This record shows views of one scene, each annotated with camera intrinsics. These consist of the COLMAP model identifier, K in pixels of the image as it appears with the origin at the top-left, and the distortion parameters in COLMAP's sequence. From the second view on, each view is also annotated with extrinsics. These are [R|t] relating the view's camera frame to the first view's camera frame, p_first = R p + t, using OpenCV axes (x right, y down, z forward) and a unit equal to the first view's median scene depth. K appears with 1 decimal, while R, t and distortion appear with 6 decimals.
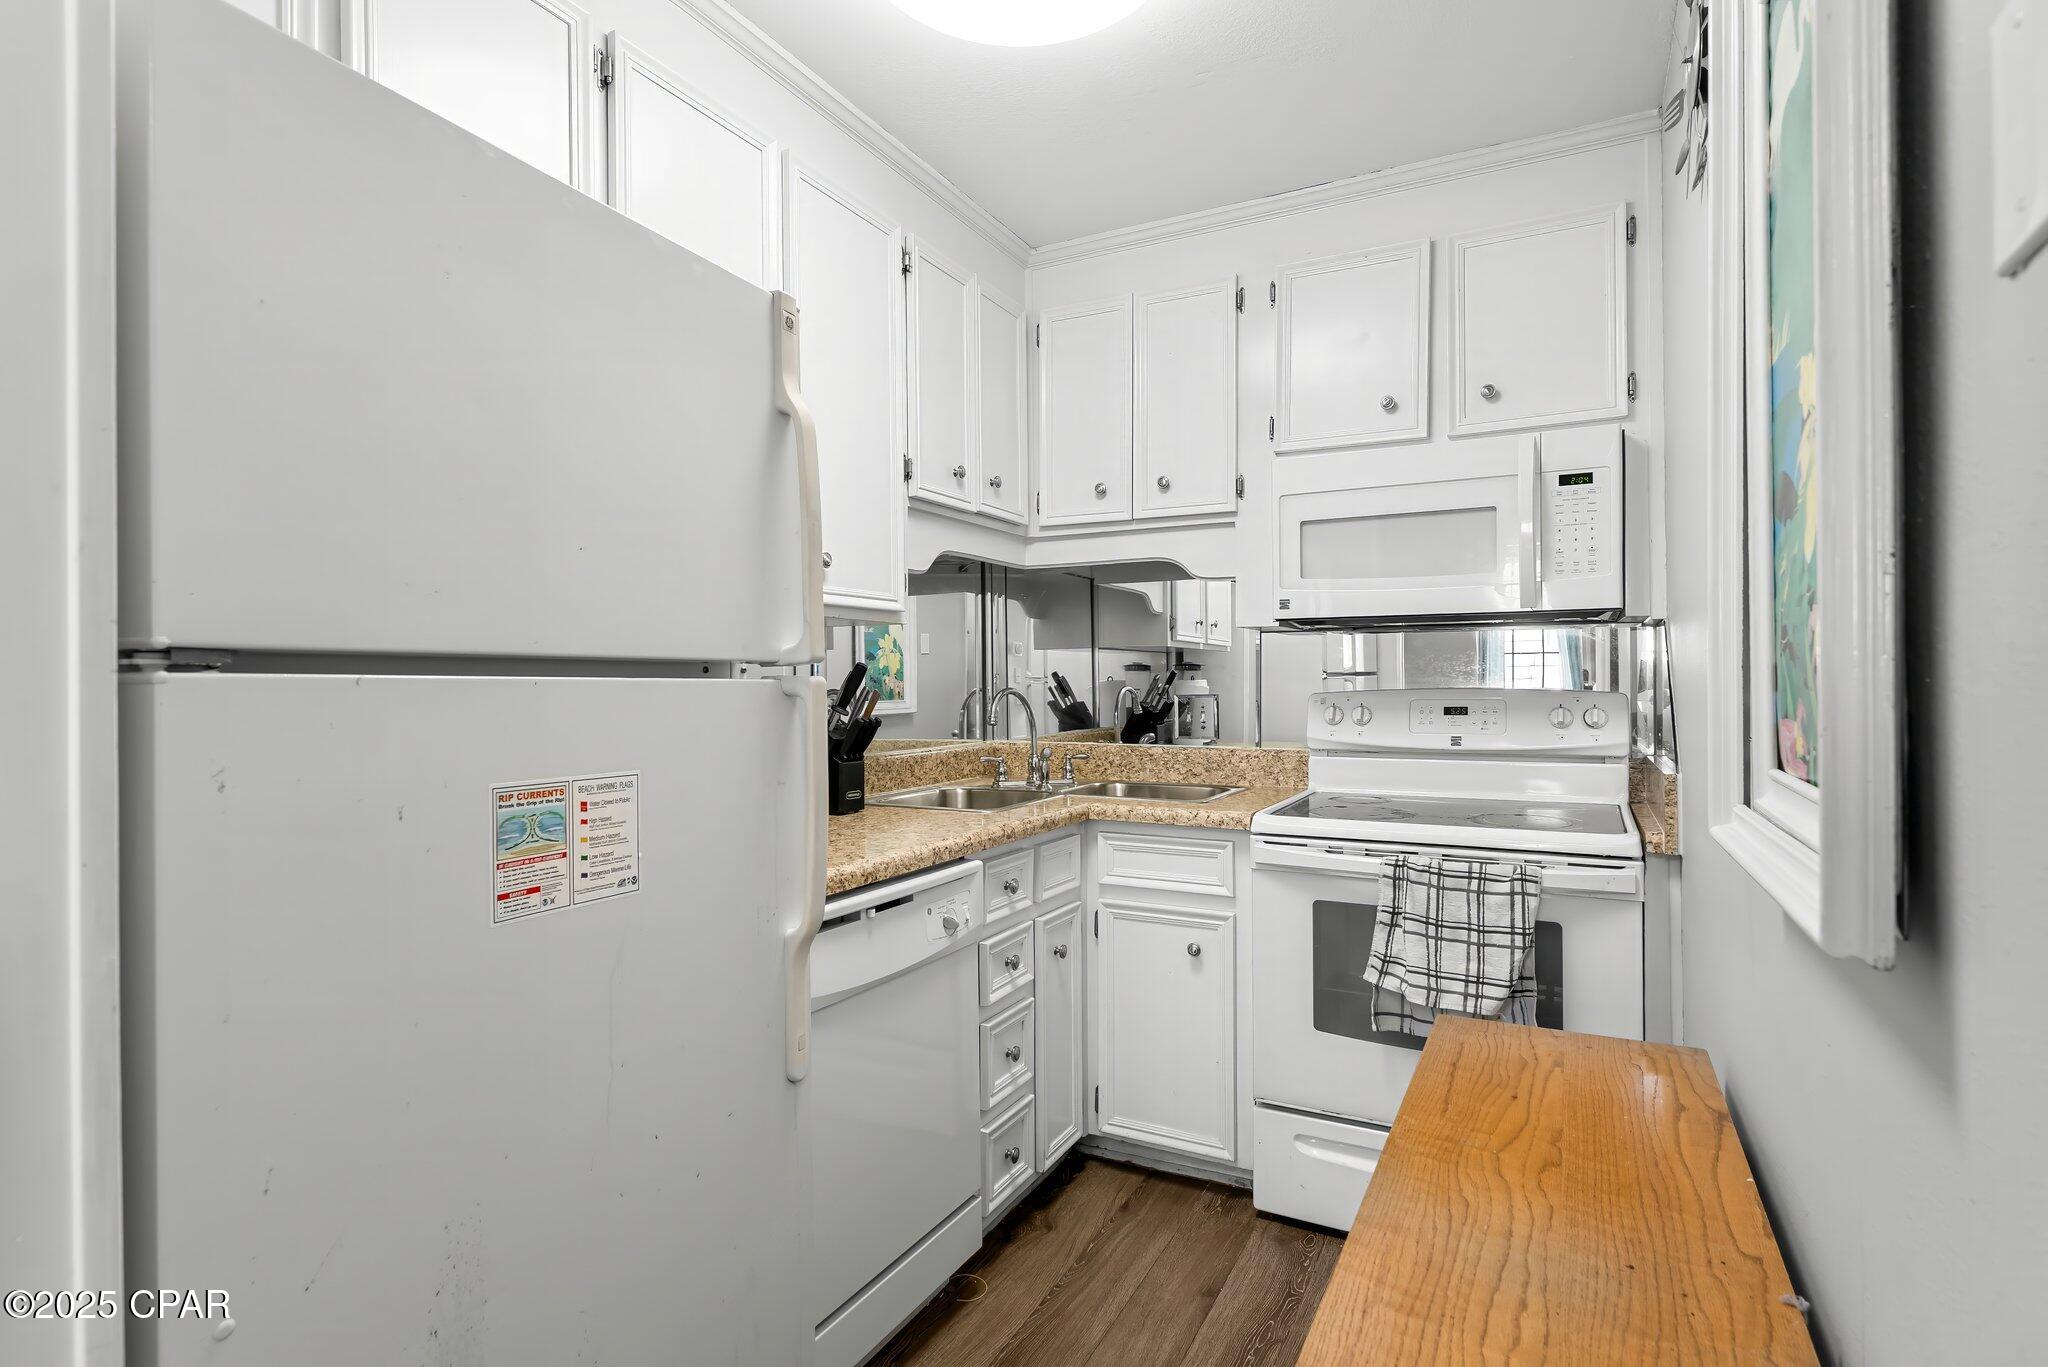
lens RADIAL K [[1017.4, 0, 1024.0], [0, 1017.4, 683.5], [0, 0, 1]] dist [0.000484, -0.000389]
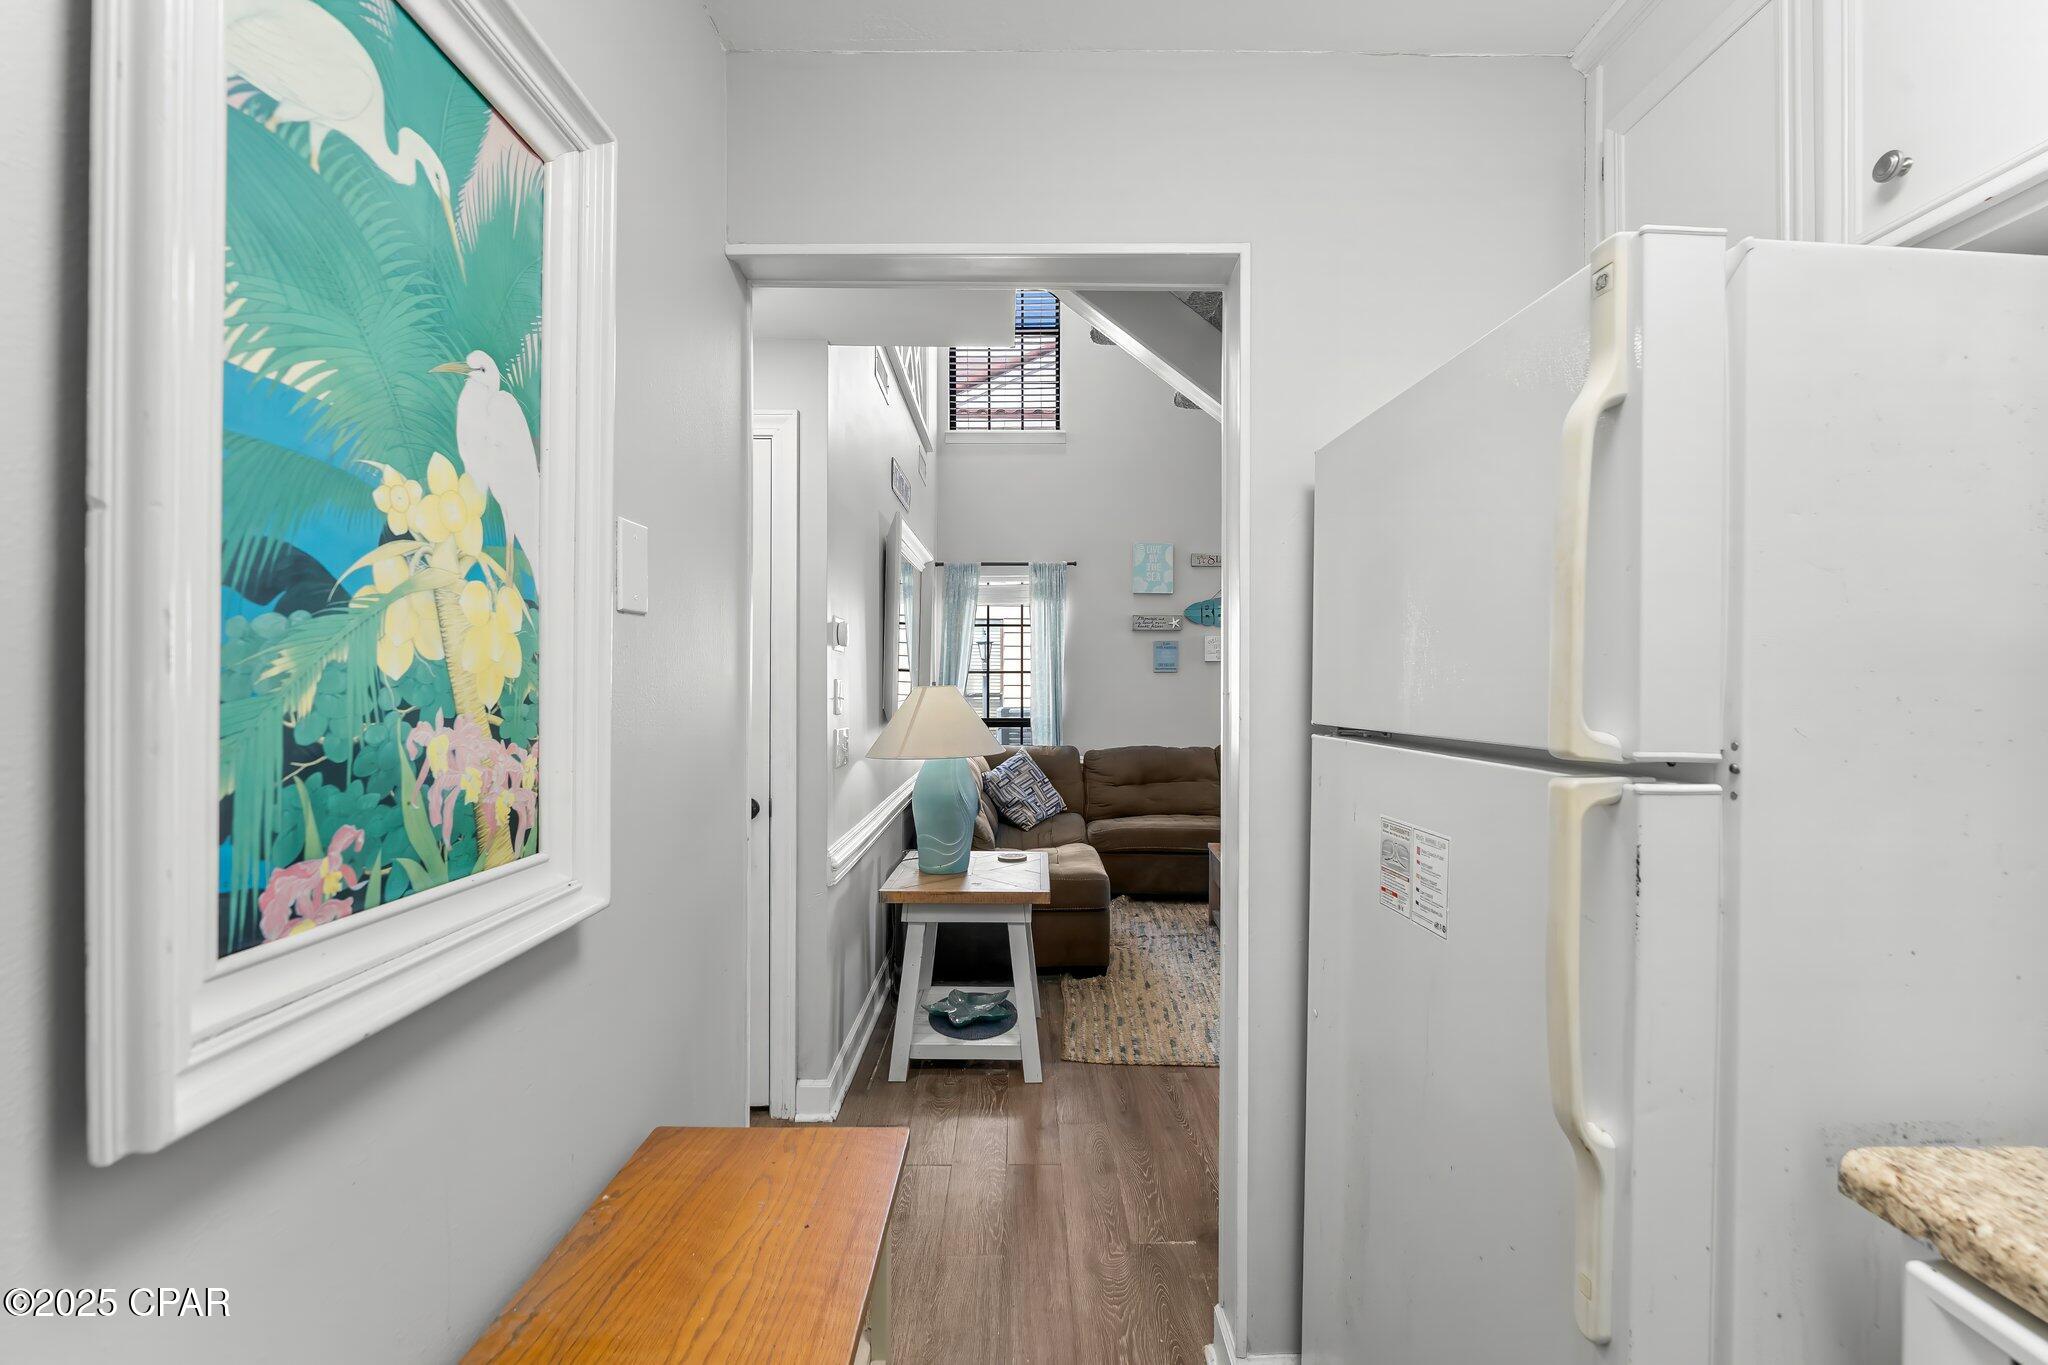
lens RADIAL K [[854.4, 0, 1024.0], [0, 854.4, 682.5], [0, 0, 1]] dist [0.000576, 0.000042]
pose [[-0.878343, 0.002822, -0.478022, 0.238847], [0.004012, 0.999991, -0.001468, -0.042304], [0.478013, -0.003207, -0.878347, 0.769196]]
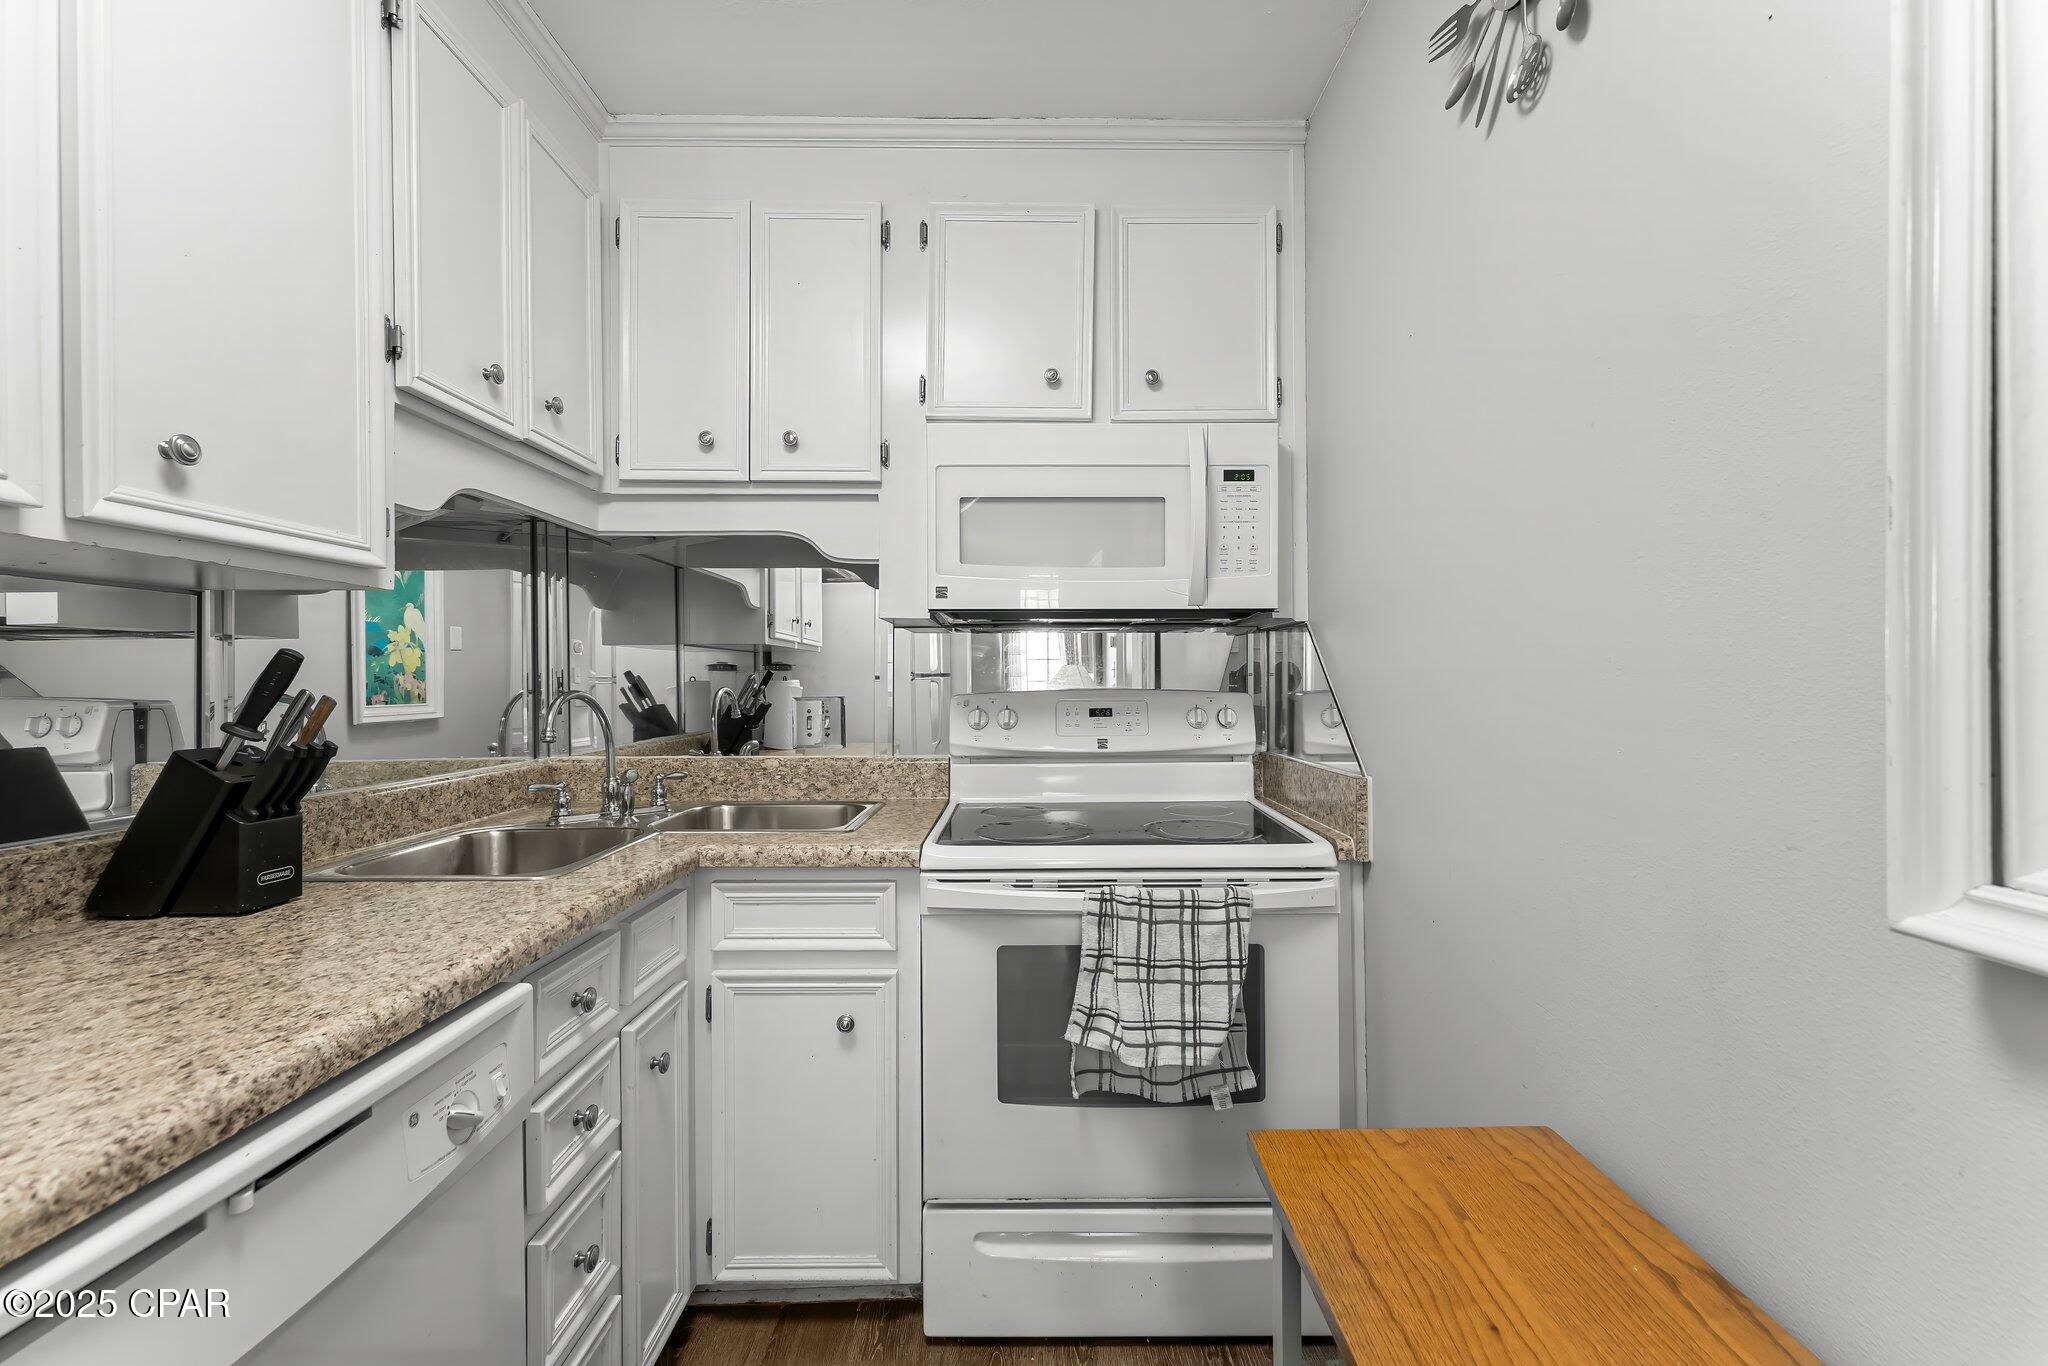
lens RADIAL K [[829.7, 0, 1031.1], [0, 829.7, 681.5], [0, 0, 1]] dist [-0.001244, -0.000056]
pose [[0.877814, 0.001162, 0.479000, -0.014954], [0.000085, 0.999997, -0.002582, -0.000658], [-0.479001, 0.002307, 0.877811, 0.386967]]
